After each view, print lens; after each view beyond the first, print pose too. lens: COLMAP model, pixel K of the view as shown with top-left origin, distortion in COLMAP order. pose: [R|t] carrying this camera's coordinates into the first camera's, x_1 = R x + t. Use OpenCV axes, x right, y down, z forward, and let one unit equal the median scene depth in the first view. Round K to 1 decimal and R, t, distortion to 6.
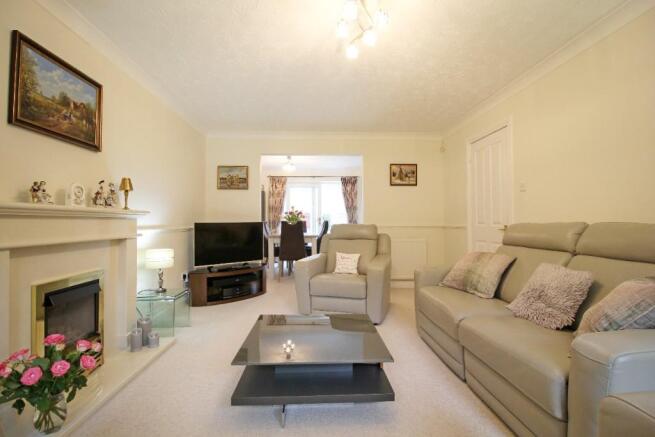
lens RADIAL K [[302.9, 0, 327.5], [0, 302.9, 218.5], [0, 0, 1]] dist [-0.000285, -0.011331]
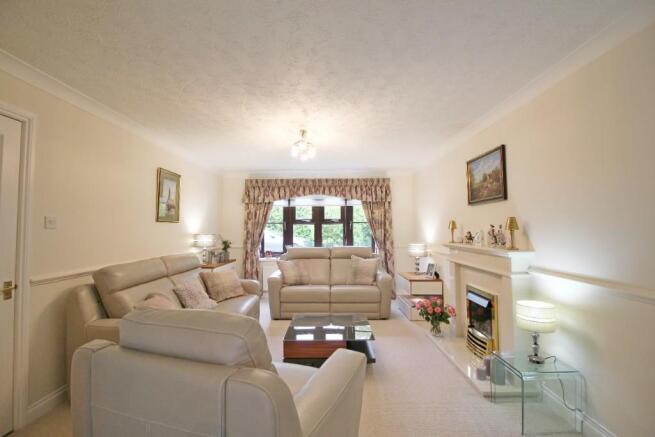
lens RADIAL K [[302.9, 0, 327.5], [0, 302.9, 218.5], [0, 0, 1]] dist [-0.000285, -0.011331]
pose [[-0.997995, 0.010291, 0.062449, -0.131393], [0.007437, 0.998924, -0.045775, -0.100582], [-0.062853, -0.045219, -0.996998, 2.381615]]
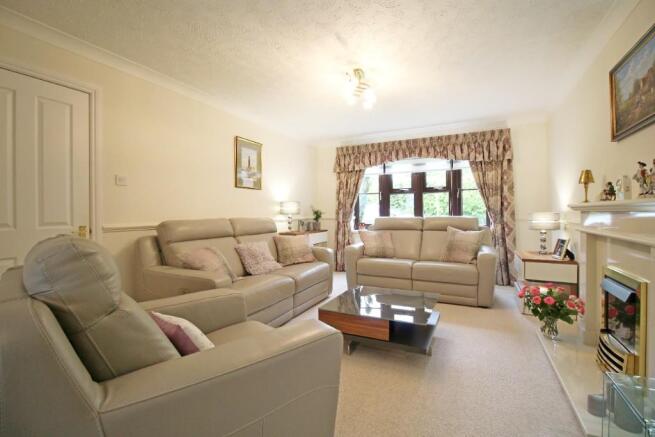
lens RADIAL K [[302.9, 0, 327.5], [0, 302.9, 218.5], [0, 0, 1]] dist [-0.000285, -0.011331]
pose [[-0.870940, -0.001609, 0.491386, -0.445401], [0.003490, 0.999949, 0.009460, 0.004630], [-0.491376, 0.009954, -0.870891, 2.065775]]
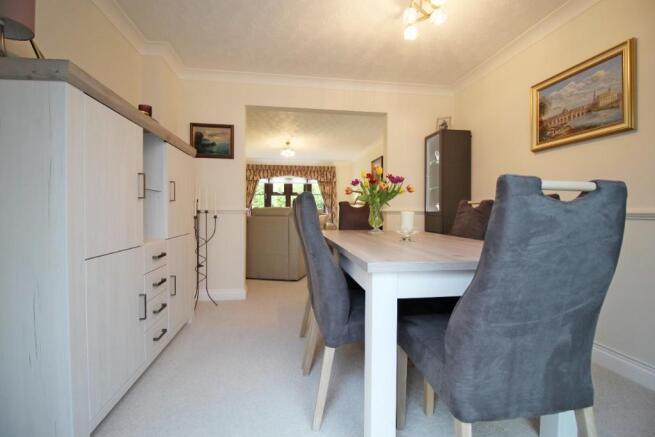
lens RADIAL K [[302.9, 0, 327.5], [0, 302.9, 218.5], [0, 0, 1]] dist [-0.000285, -0.011331]
pose [[-0.996049, -0.000196, -0.088810, -0.033650], [-0.001638, 0.999868, 0.016165, 0.077581], [0.088795, 0.016246, -0.995917, 3.873158]]
